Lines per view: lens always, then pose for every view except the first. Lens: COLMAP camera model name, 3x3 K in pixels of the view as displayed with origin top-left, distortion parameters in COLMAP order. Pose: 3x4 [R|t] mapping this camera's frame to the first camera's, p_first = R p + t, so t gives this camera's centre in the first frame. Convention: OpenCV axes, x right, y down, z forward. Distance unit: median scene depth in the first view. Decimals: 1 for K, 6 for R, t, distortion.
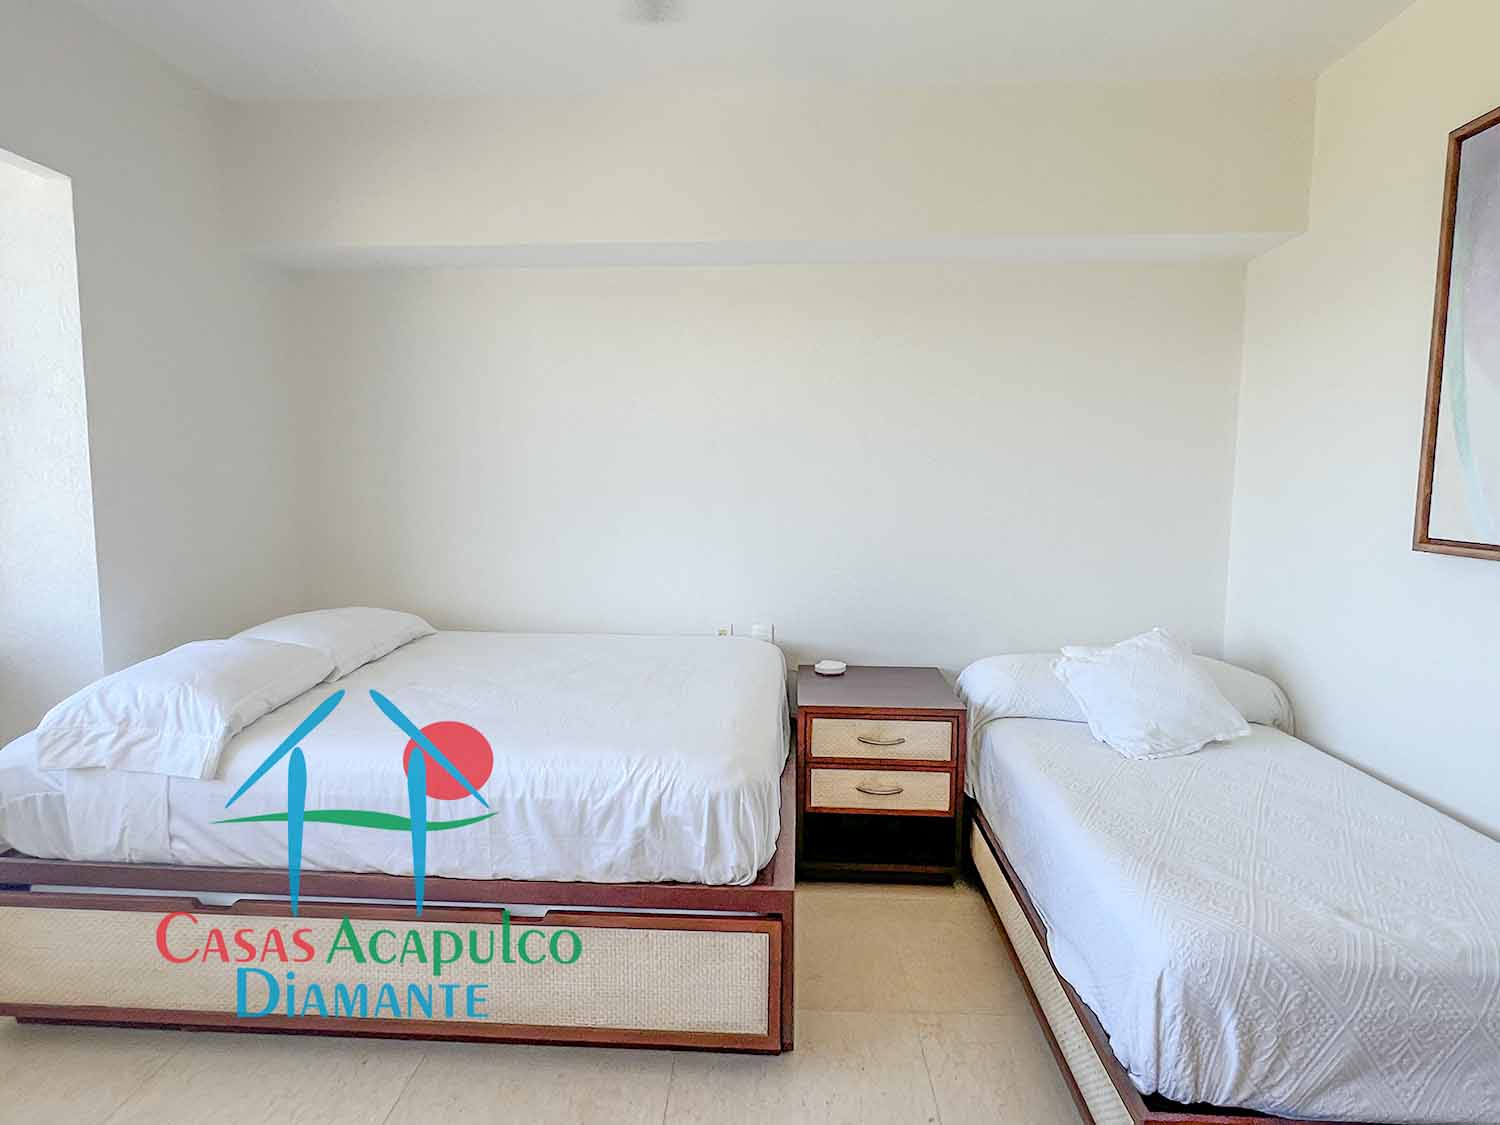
lens RADIAL K [[837.9, 0, 750.5], [0, 837.9, 560.6], [0, 0, 1]] dist [-0.002172, 0.001707]
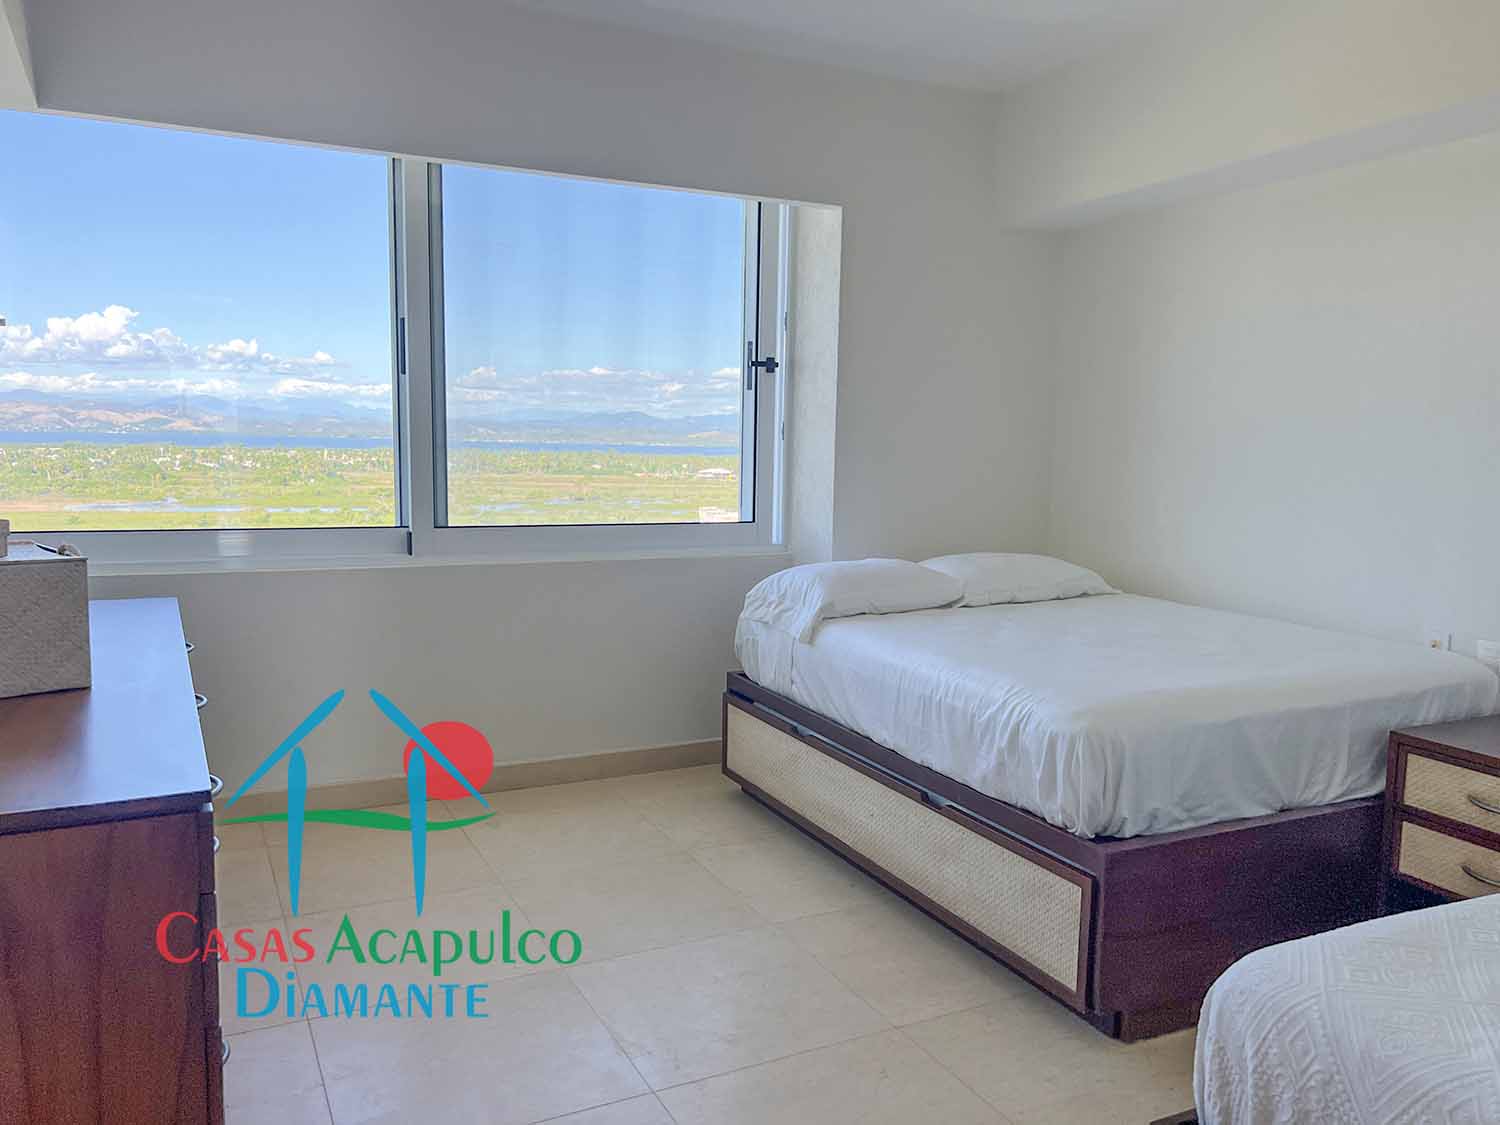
lens RADIAL K [[1120.7, 0, 754.1], [0, 1120.7, 559.9], [0, 0, 1]] dist [0.038019, -0.051158]
pose [[0.491999, 0.098364, -0.865021, 0.924065], [-0.098447, 0.993510, 0.056981, 0.028096], [0.865011, 0.057124, 0.498490, -0.005582]]
